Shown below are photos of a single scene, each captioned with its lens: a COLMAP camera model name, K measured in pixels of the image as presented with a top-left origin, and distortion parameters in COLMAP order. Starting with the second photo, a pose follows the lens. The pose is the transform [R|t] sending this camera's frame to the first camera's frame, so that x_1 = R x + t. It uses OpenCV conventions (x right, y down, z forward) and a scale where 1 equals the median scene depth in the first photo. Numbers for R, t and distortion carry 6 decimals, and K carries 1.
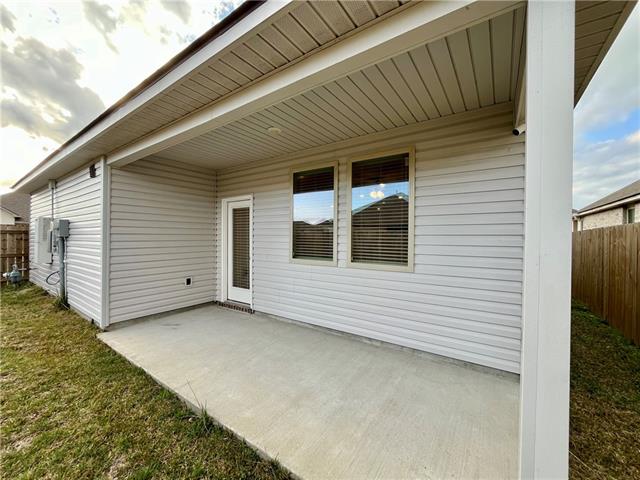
lens RADIAL K [[257.3, 0, 322.0], [0, 257.3, 240.1], [0, 0, 1]] dist [-0.000876, -0.000324]
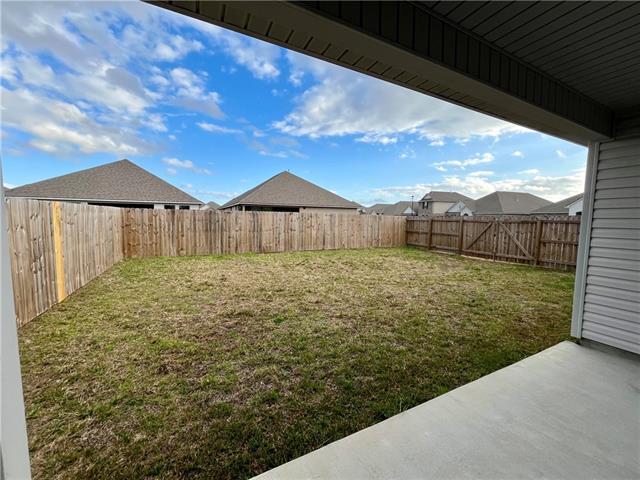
lens RADIAL K [[257.3, 0, 319.7], [0, 257.3, 240.5], [0, 0, 1]] dist [-0.000876, -0.000324]
pose [[-0.484589, 0.063040, -0.872467, 0.285606], [-0.013457, 0.996744, 0.079494, -0.037943], [0.874638, 0.050263, -0.482163, 0.636247]]
